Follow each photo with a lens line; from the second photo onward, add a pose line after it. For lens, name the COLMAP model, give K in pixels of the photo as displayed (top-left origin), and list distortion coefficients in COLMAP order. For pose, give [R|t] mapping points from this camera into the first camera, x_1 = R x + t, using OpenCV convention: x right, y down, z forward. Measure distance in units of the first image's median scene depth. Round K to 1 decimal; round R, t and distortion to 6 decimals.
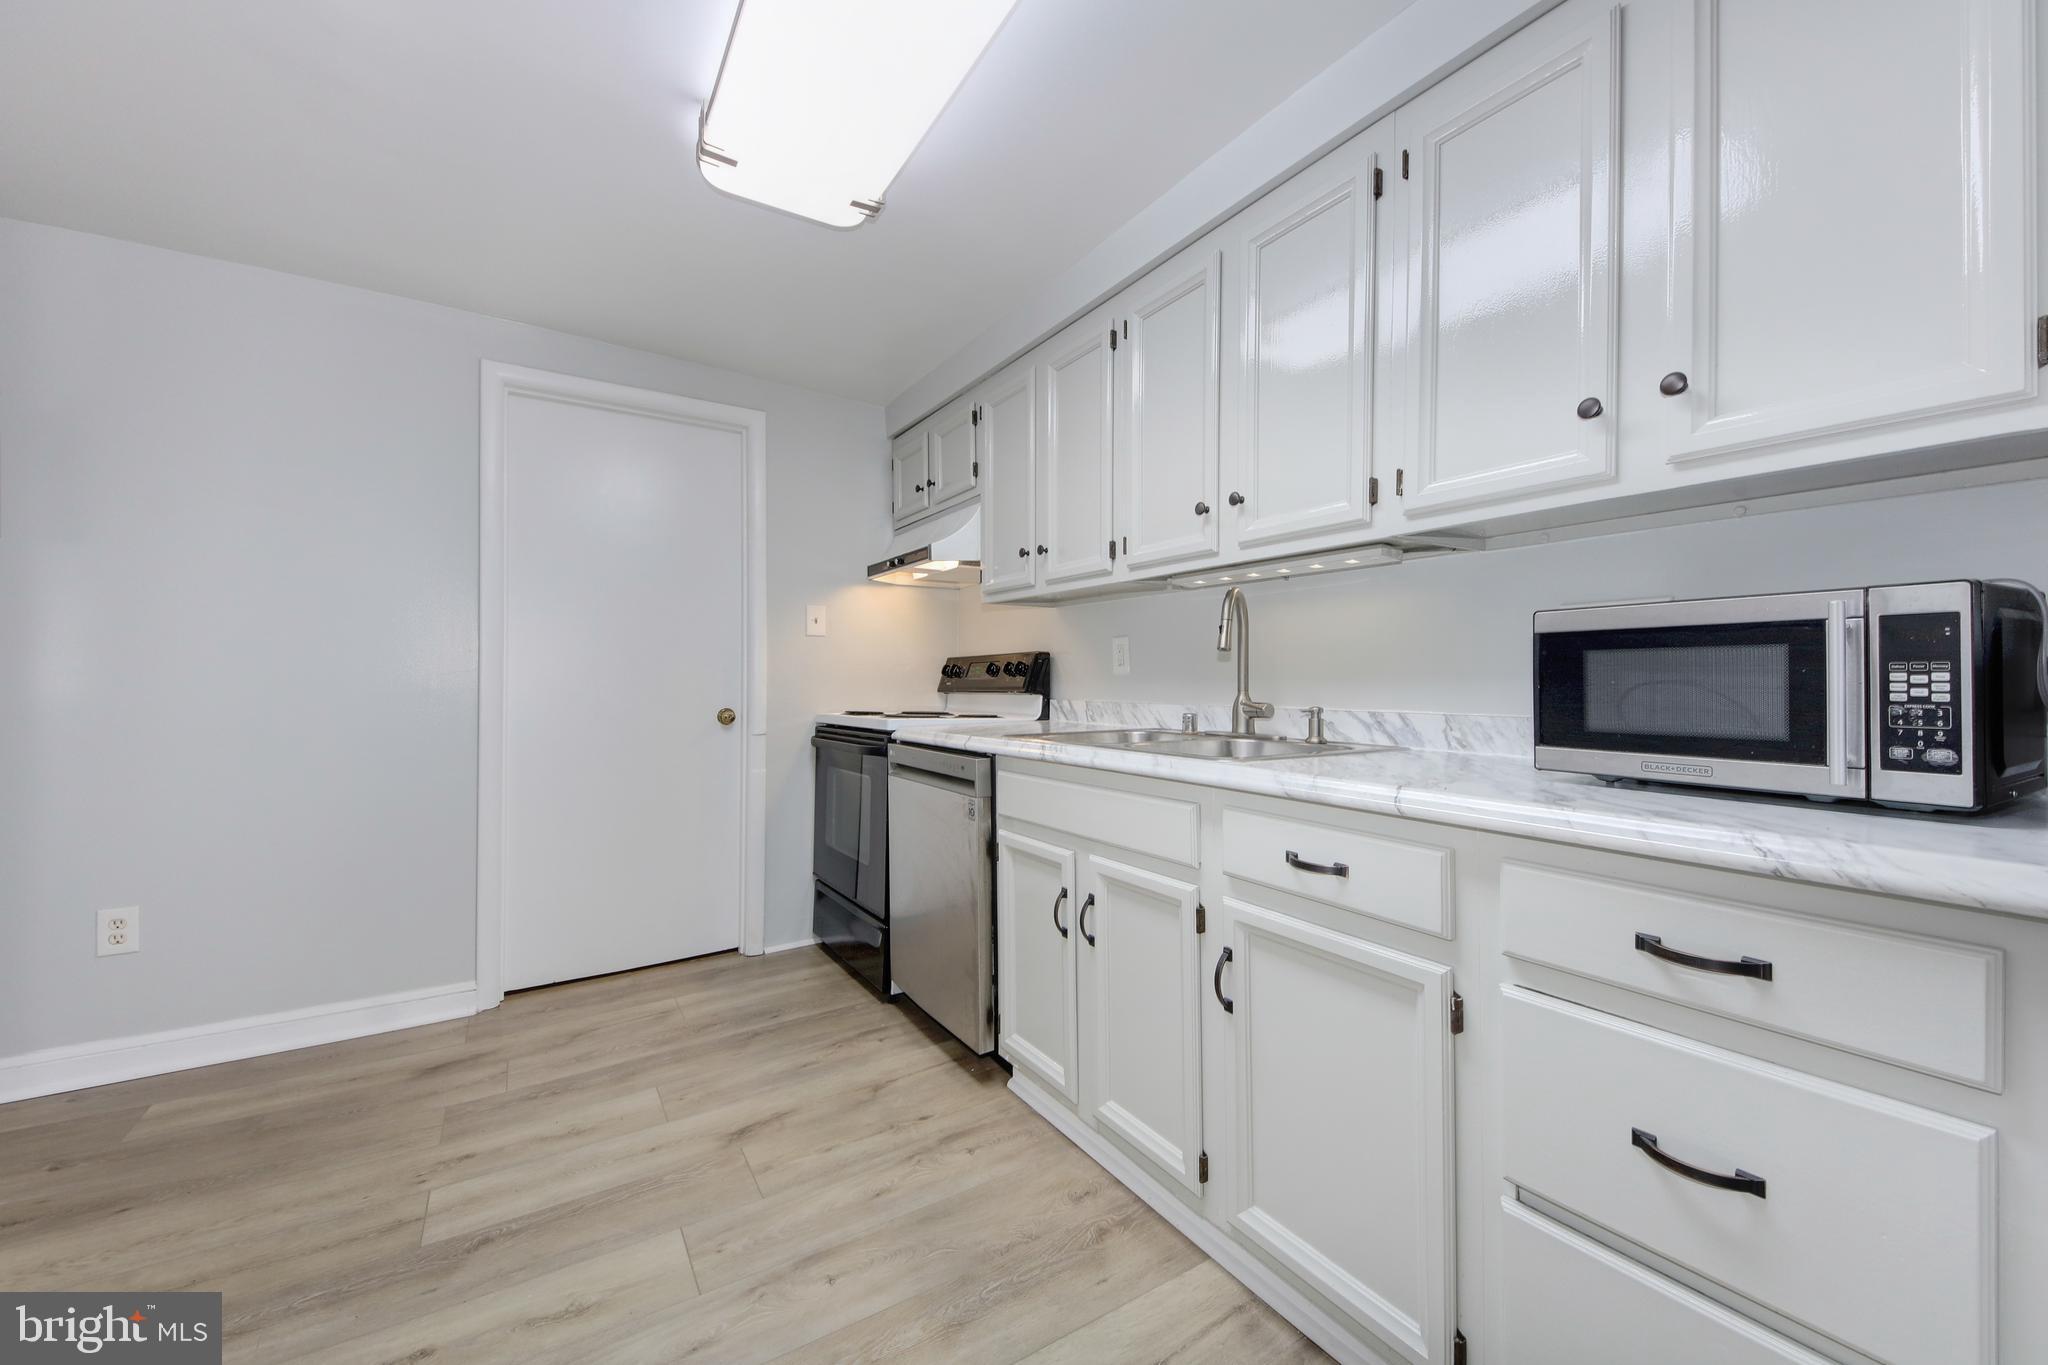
lens RADIAL K [[758.7, 0, 1024.0], [0, 758.7, 682.5], [0, 0, 1]] dist [-0.034654, 0.000030]
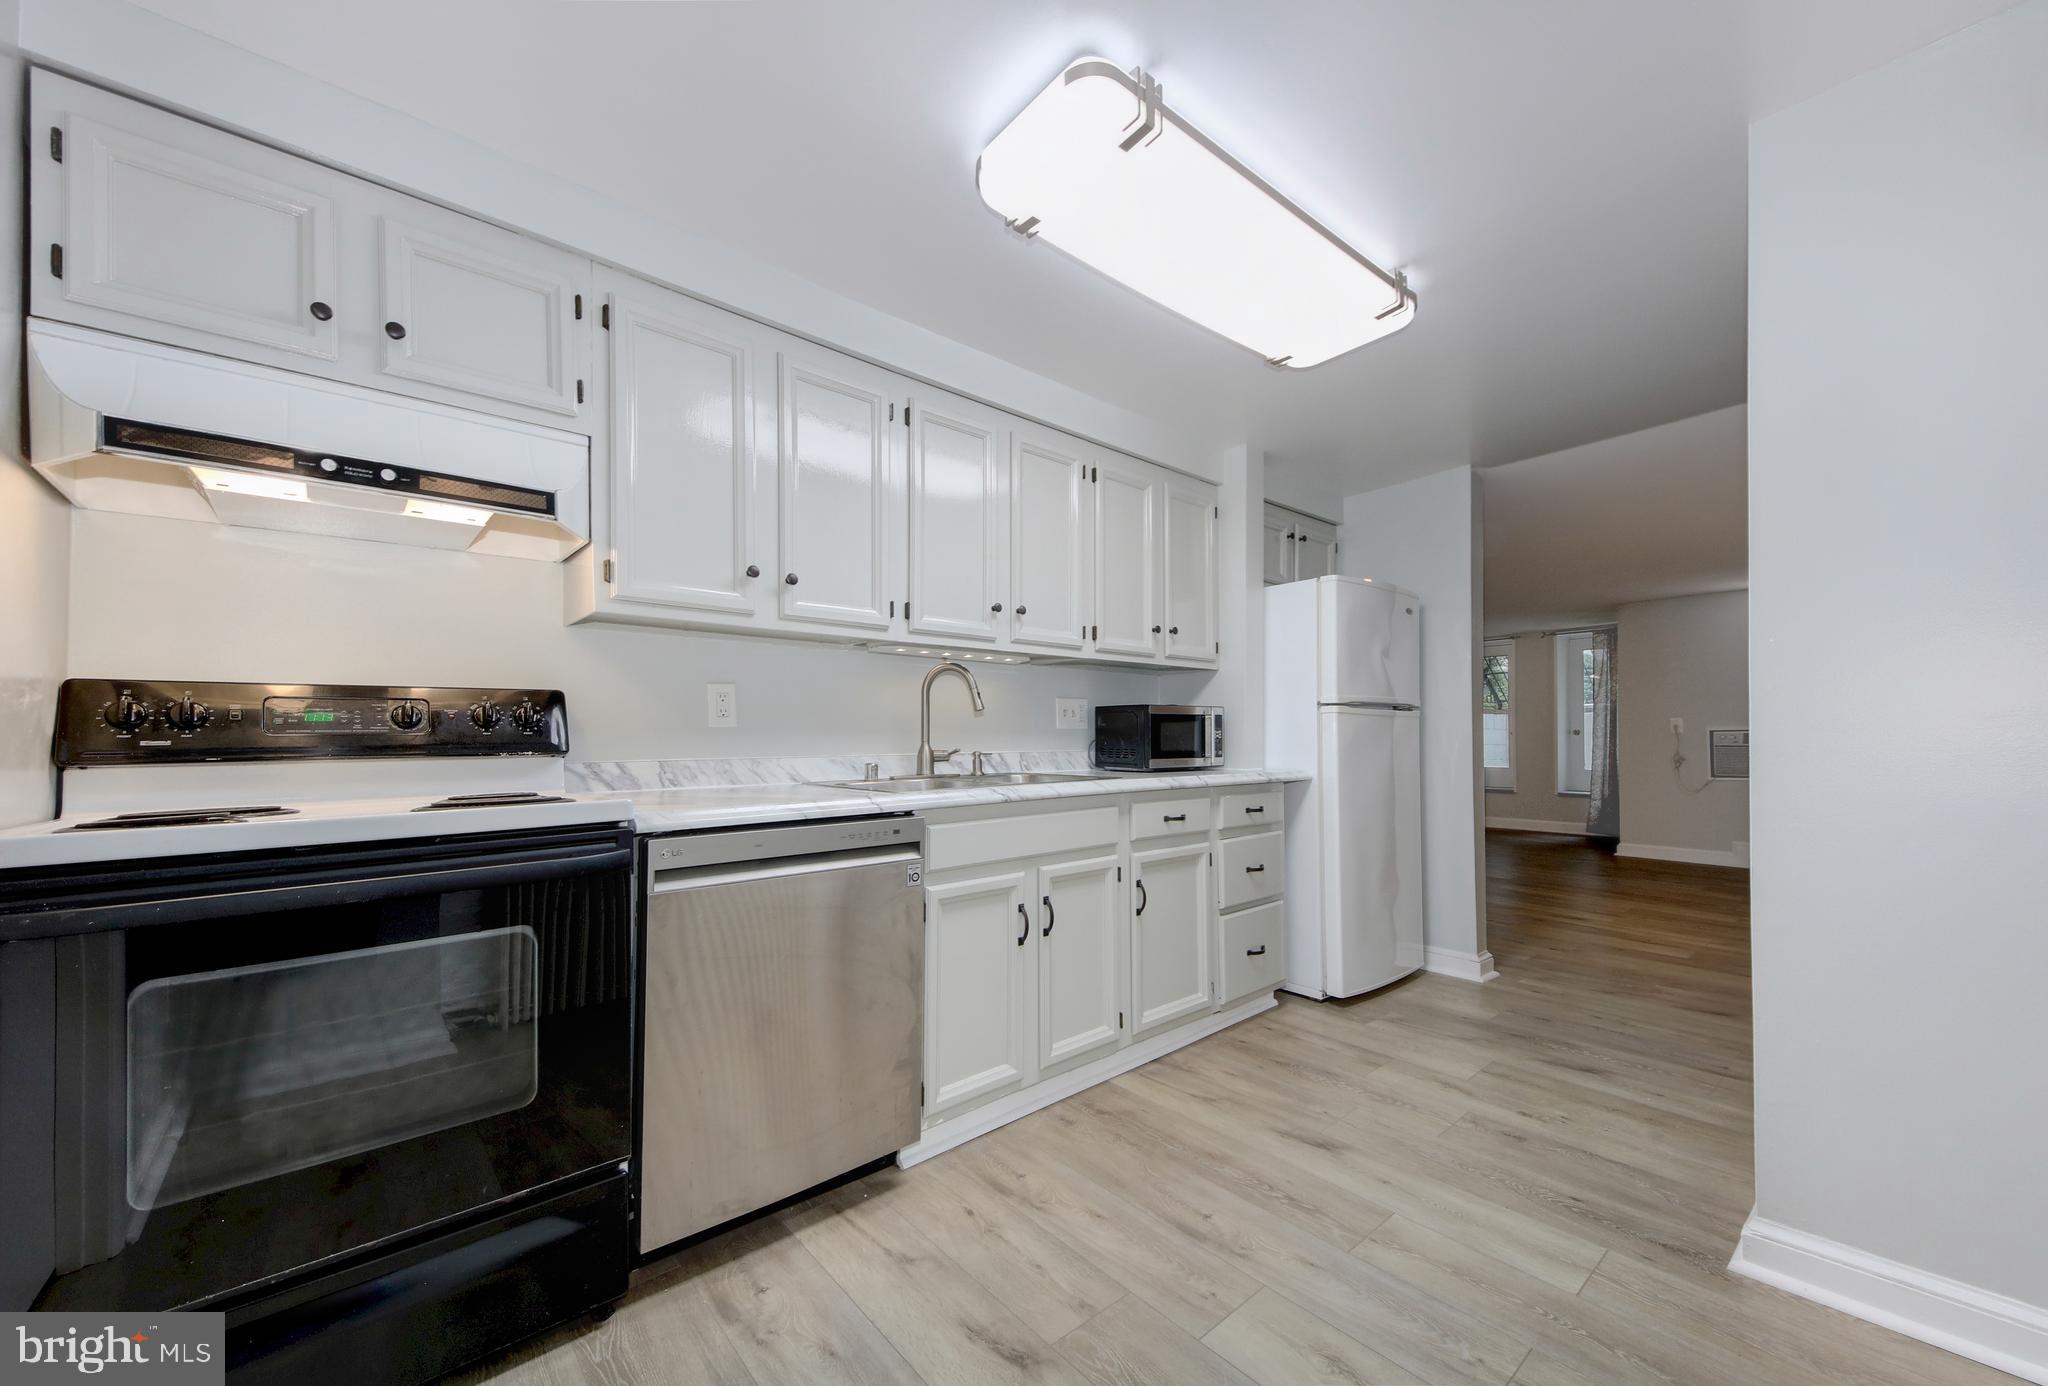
lens RADIAL K [[777.6, 0, 1039.7], [0, 777.6, 713.4], [0, 0, 1]] dist [0.063637, -0.033070]
pose [[-0.131394, 0.008341, 0.991295, -1.231369], [-0.002747, 0.999958, -0.008778, -0.030767], [-0.991326, -0.003876, -0.131365, 1.144185]]
